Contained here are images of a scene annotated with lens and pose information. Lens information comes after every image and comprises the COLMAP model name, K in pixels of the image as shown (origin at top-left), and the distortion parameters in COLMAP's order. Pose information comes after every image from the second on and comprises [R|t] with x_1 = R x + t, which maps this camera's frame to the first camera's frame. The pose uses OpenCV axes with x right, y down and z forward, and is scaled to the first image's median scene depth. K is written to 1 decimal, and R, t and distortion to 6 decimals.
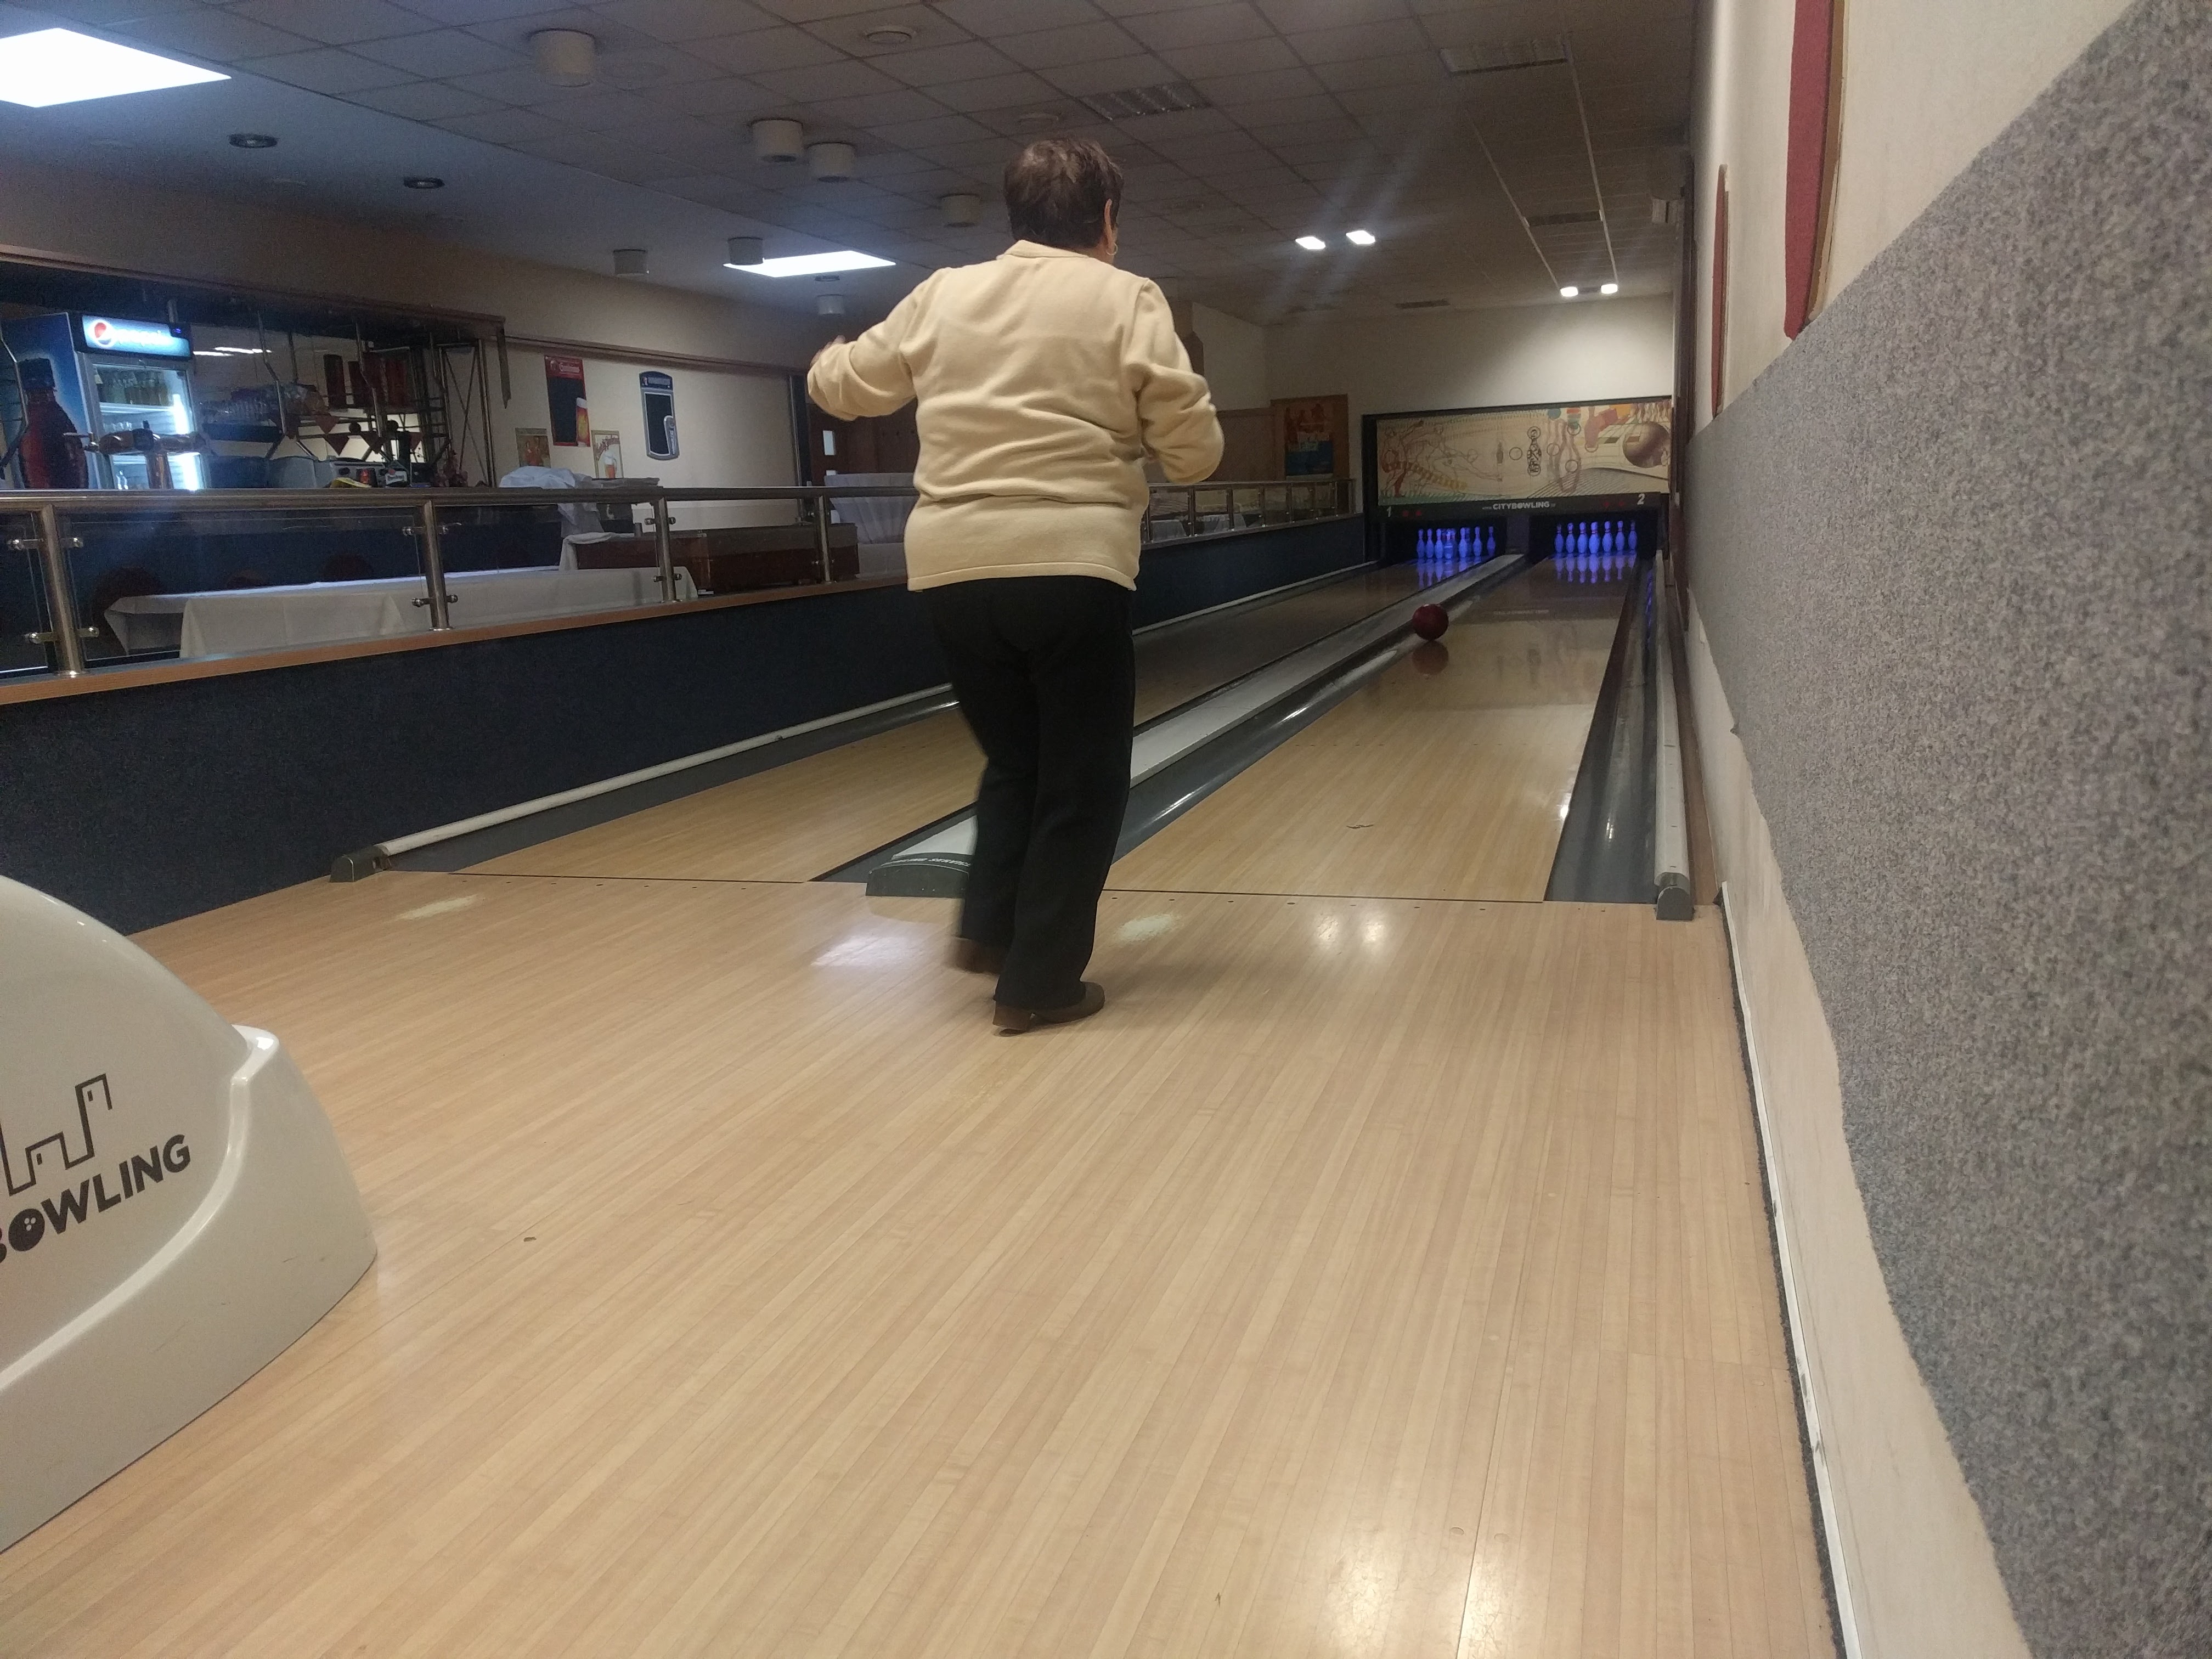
lens RADIAL K [[1663.2, 0, 1104.0], [0, 1663.2, 781.4], [0, 0, 1]] dist [0.000434, 0.029453]
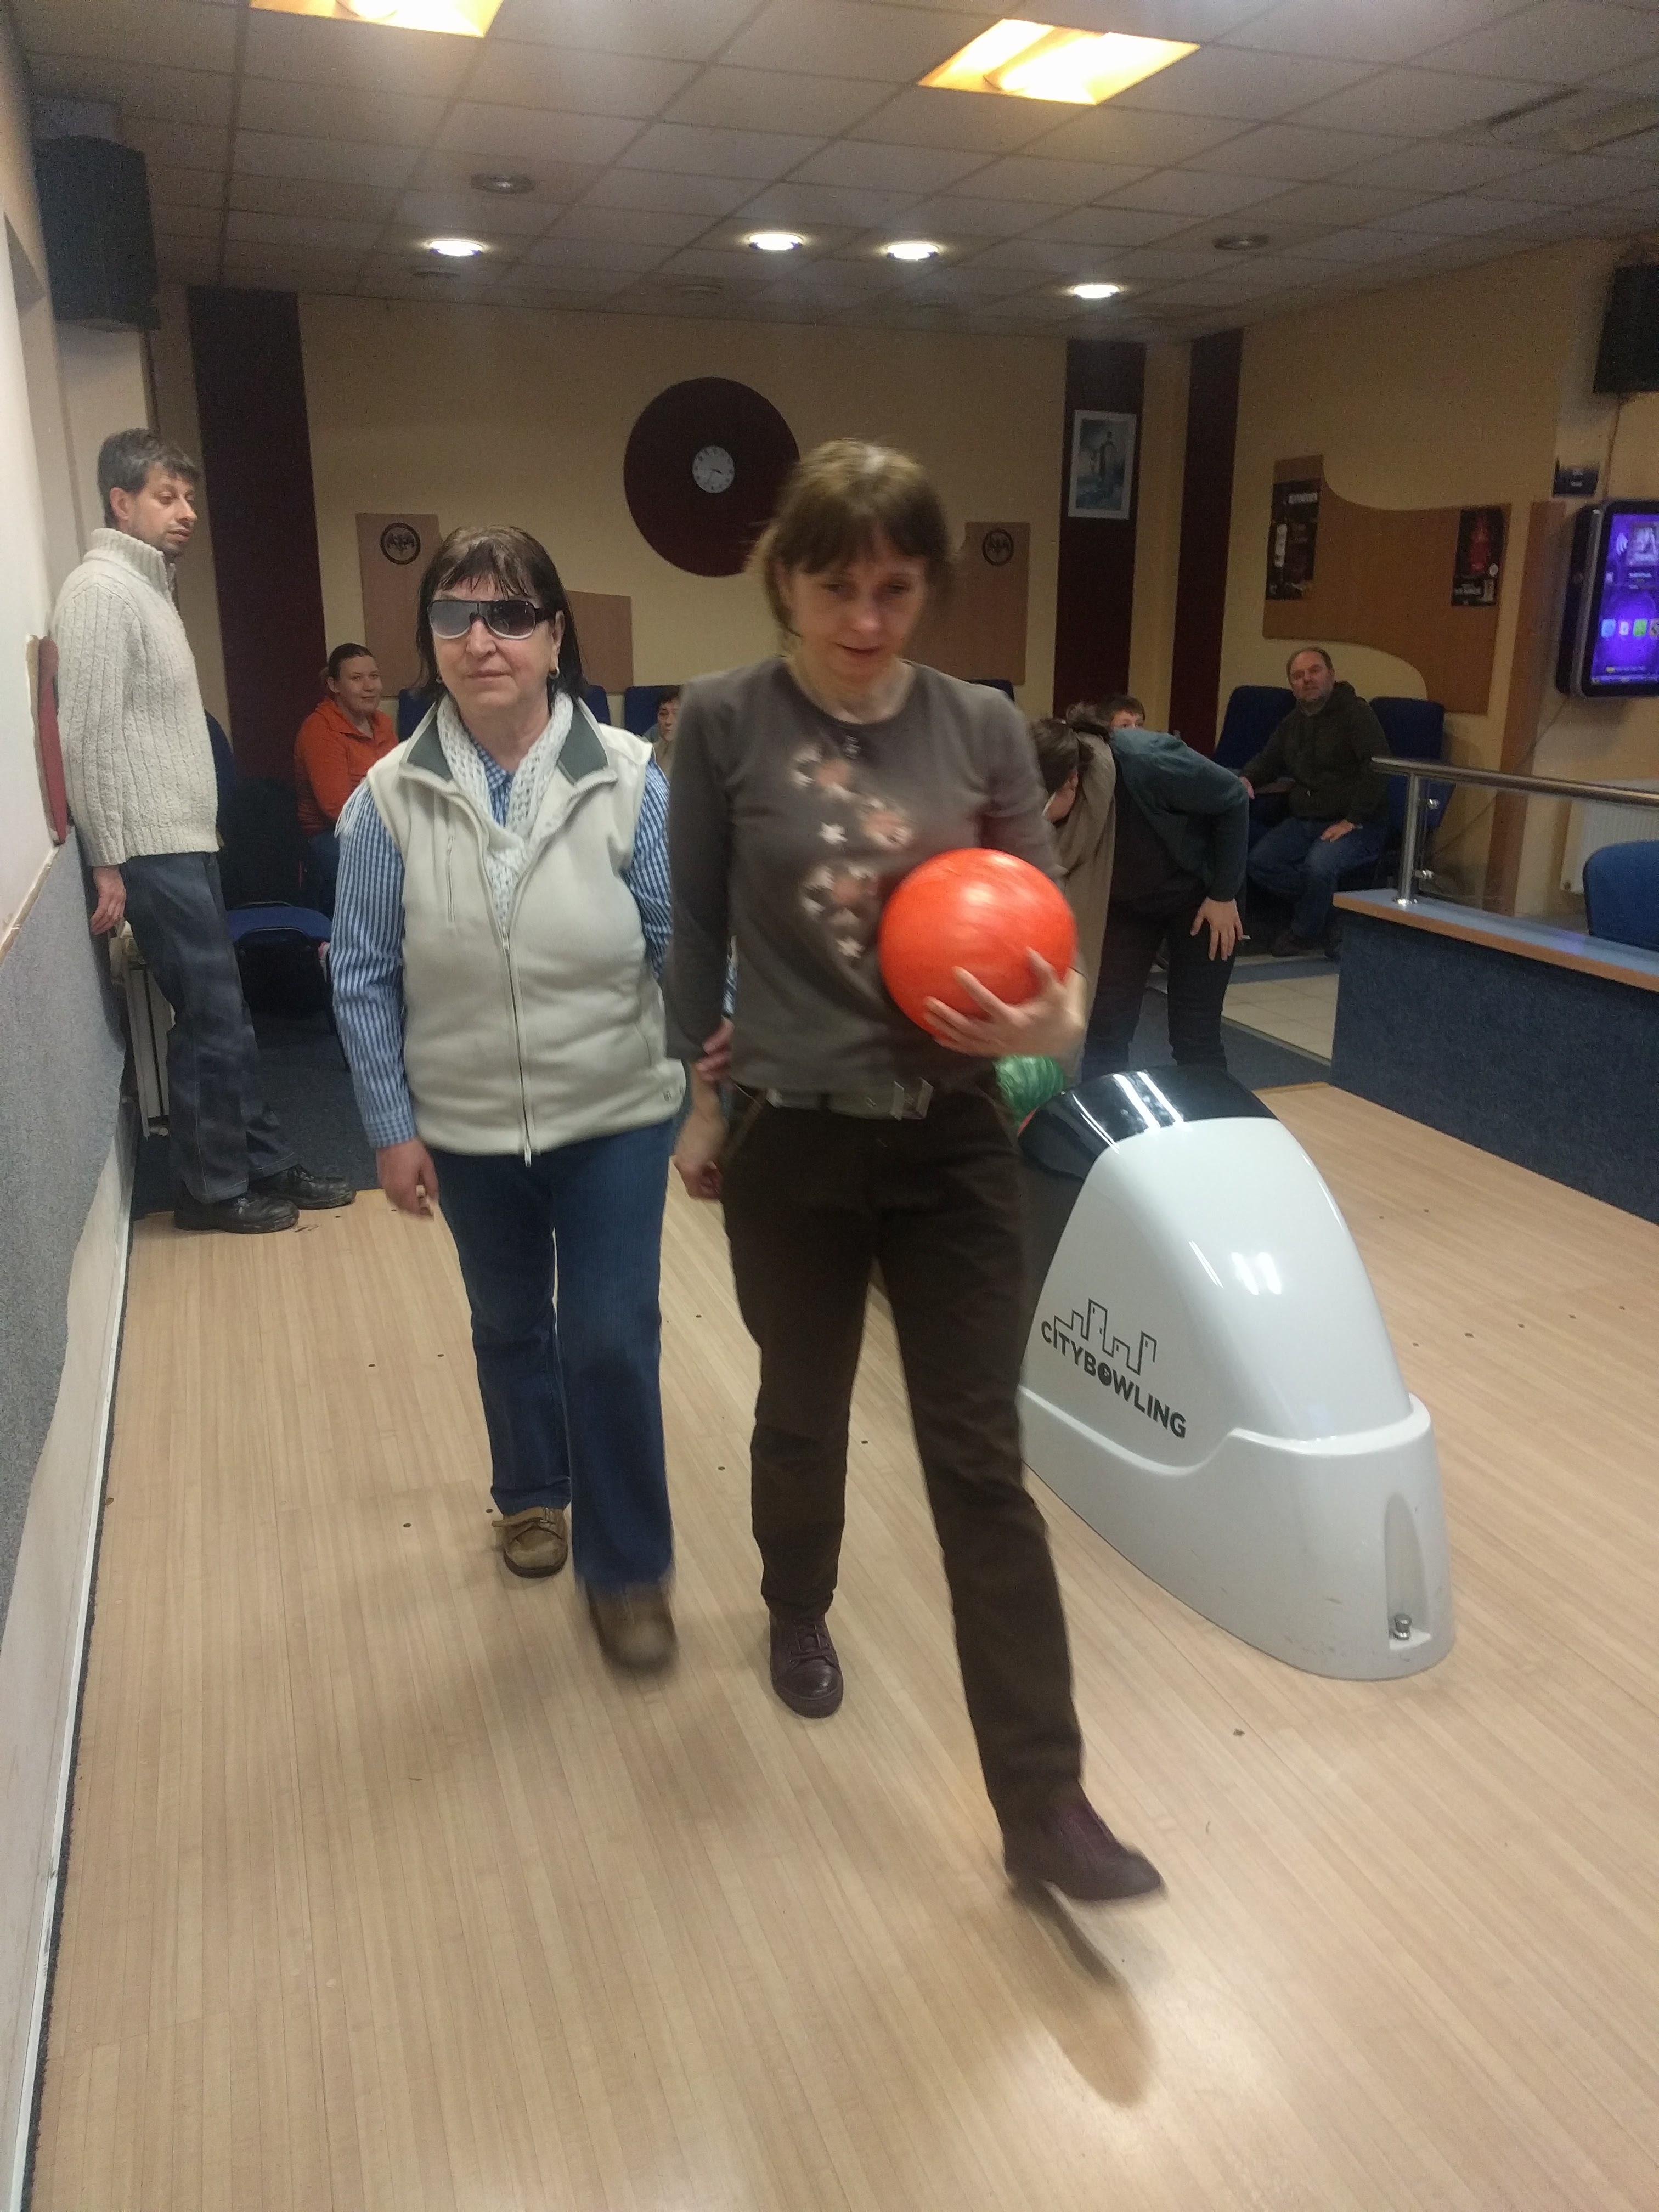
lens RADIAL K [[1631.7, 0, 842.0], [0, 1631.7, 1071.7], [0, 0, 1]] dist [0.012422, 0.007811]
pose [[-0.775617, 0.216850, -0.592786, 0.477551], [-0.070959, 0.903226, 0.423258, -0.663185], [0.627203, 0.370350, -0.685170, 1.709759]]
